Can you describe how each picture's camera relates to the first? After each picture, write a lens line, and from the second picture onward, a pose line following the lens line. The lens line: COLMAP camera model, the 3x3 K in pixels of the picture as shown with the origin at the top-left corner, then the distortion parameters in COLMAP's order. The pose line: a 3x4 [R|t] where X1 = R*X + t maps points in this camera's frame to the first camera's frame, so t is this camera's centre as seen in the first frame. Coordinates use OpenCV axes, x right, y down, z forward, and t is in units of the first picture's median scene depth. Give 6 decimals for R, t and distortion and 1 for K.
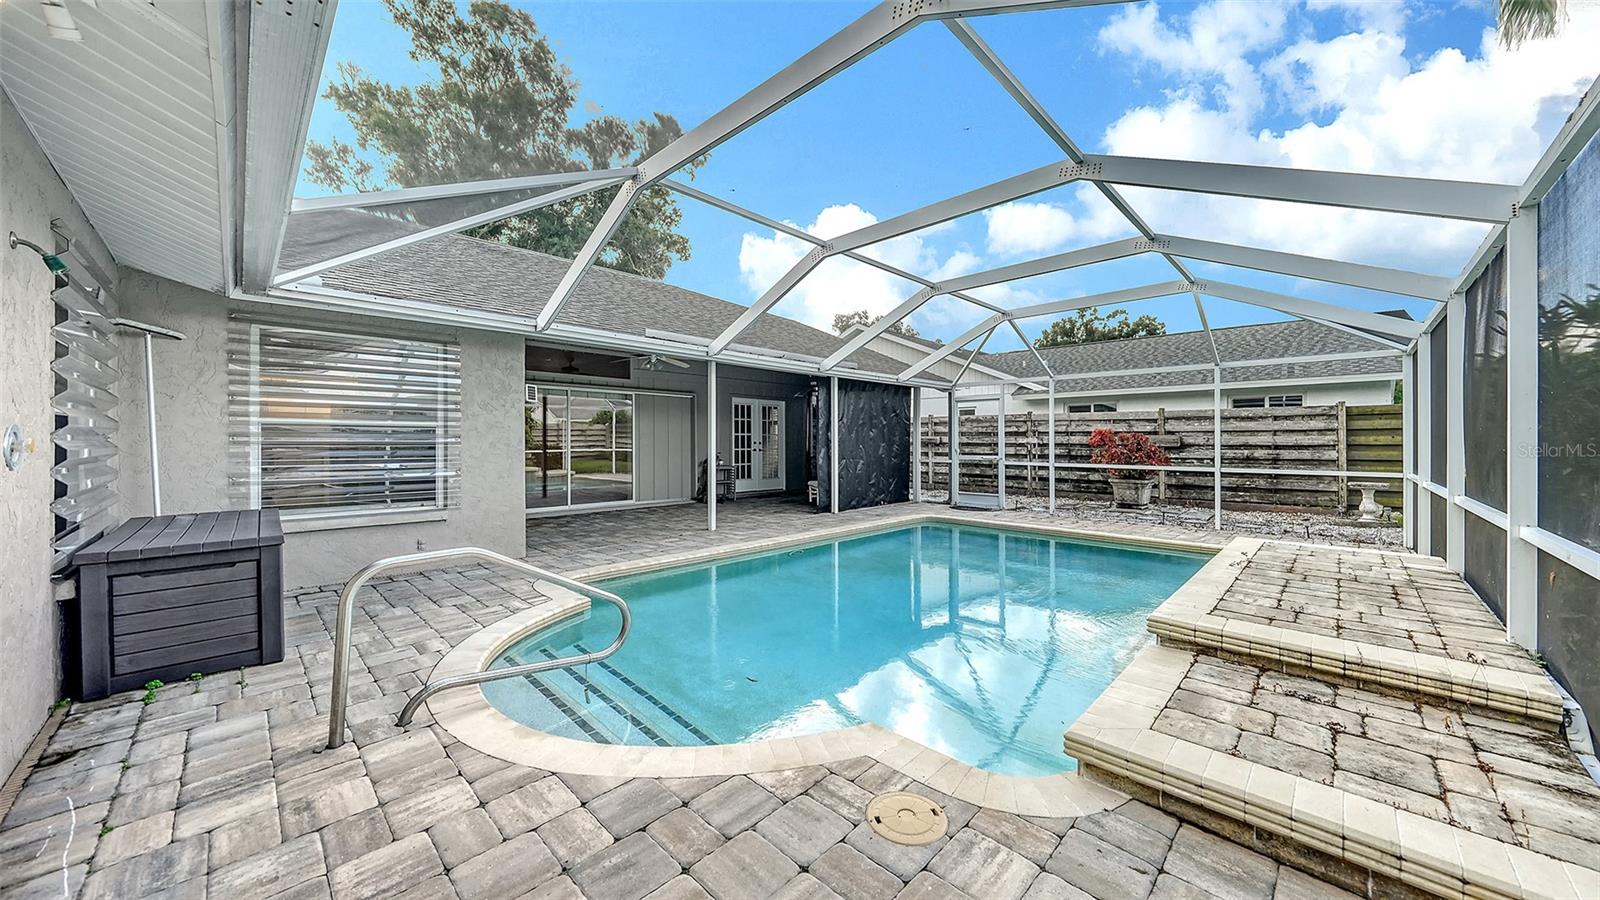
lens RADIAL K [[562.5, 0, 793.0], [0, 562.5, 448.2], [0, 0, 1]] dist [-0.007859, -0.000044]
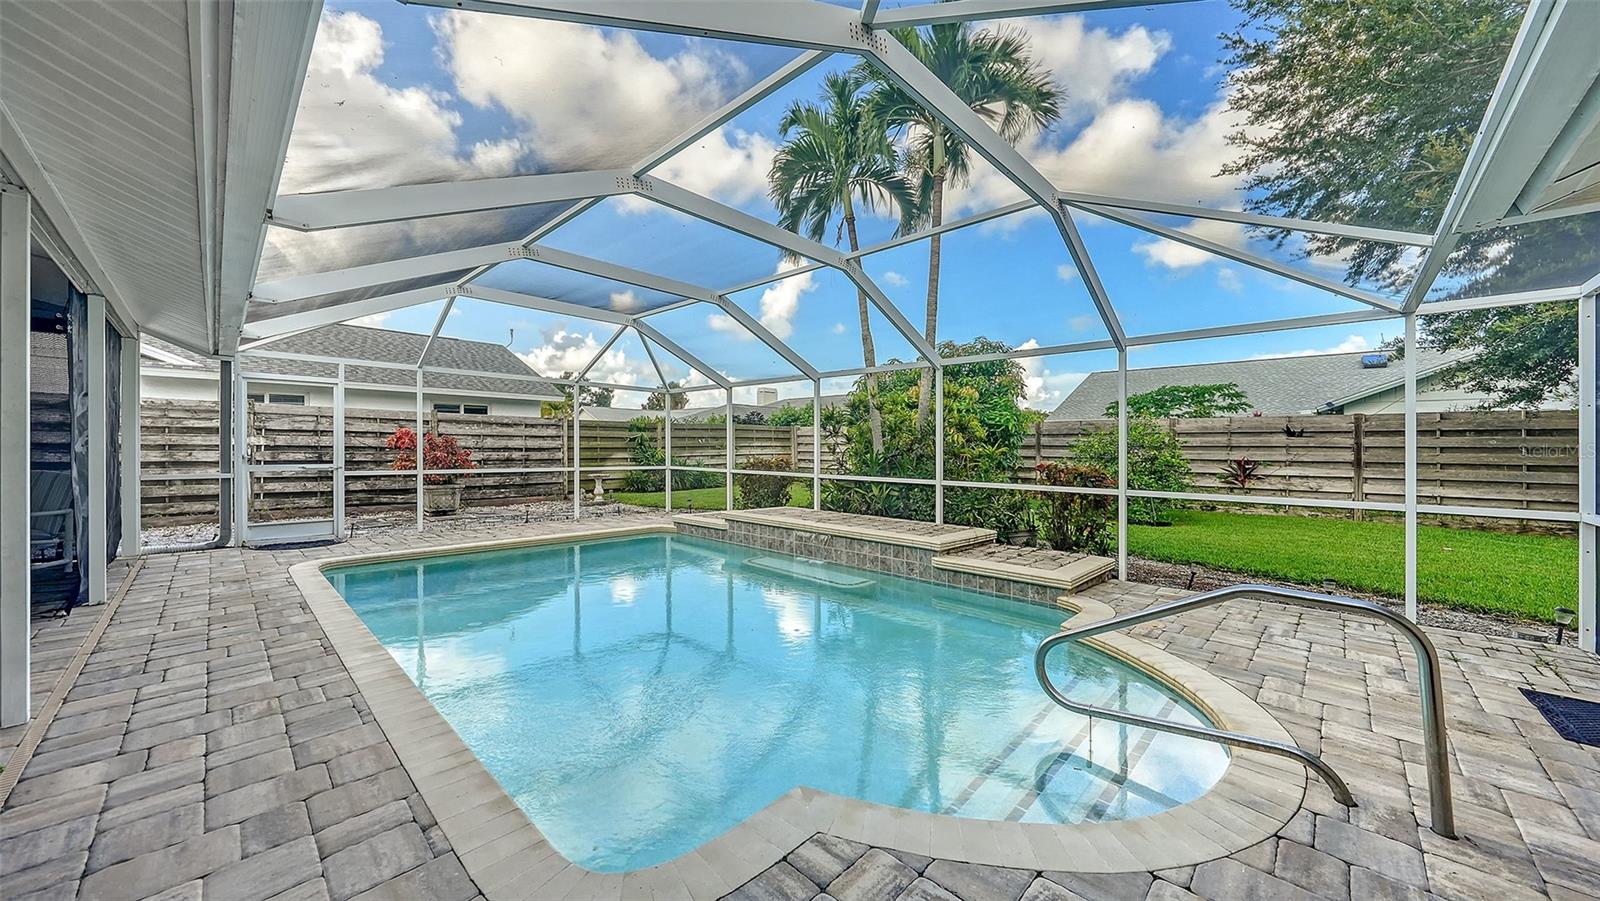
lens RADIAL K [[562.5, 0, 793.0], [0, 562.5, 448.7], [0, 0, 1]] dist [-0.007859, -0.000044]
pose [[-0.009963, -0.003952, 0.999943, -0.316806], [0.002223, 0.999990, 0.003974, -0.006513], [-0.999948, 0.002262, -0.009954, 0.383261]]
